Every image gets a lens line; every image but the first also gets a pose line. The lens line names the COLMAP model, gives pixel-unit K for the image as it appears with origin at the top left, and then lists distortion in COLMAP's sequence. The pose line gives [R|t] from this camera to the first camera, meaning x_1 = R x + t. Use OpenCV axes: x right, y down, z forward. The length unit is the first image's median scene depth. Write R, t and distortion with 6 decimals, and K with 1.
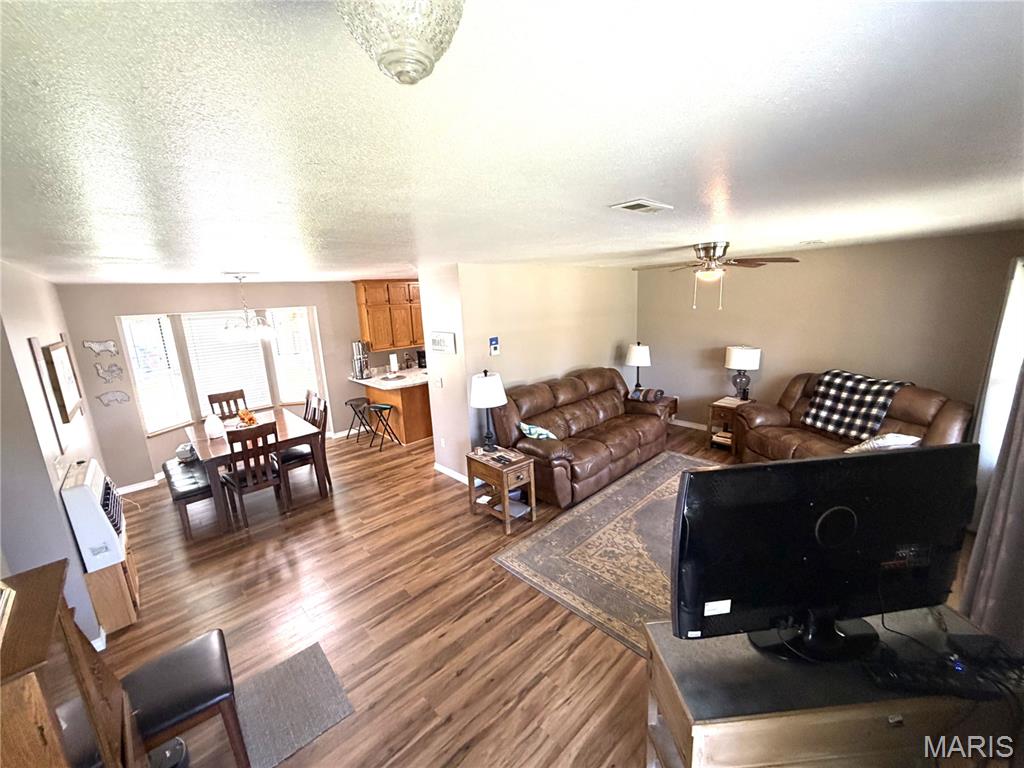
lens RADIAL K [[411.8, 0, 511.9], [0, 411.8, 376.7], [0, 0, 1]] dist [-0.002652, 0.001049]
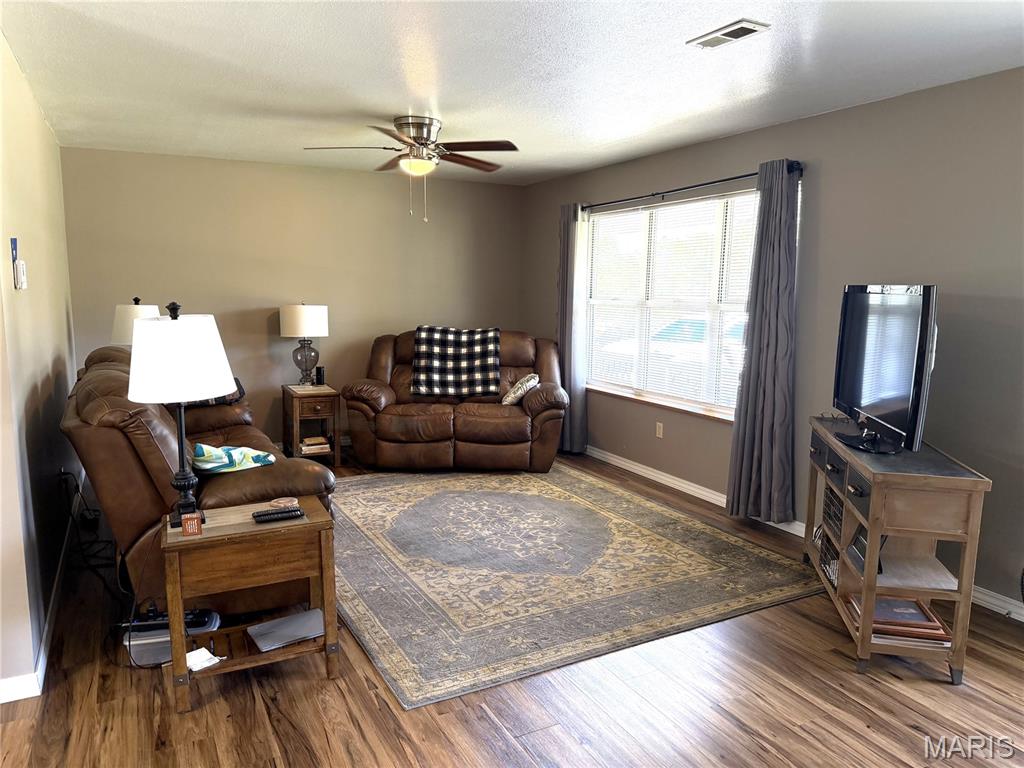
lens RADIAL K [[713.7, 0, 514.2], [0, 713.7, 393.8], [0, 0, 1]] dist [0.031224, -0.000366]
pose [[0.248276, -0.094149, 0.964103, -0.582083], [0.161154, 0.985411, 0.054730, 0.074369], [-0.955190, 0.141781, 0.259827, 0.525070]]
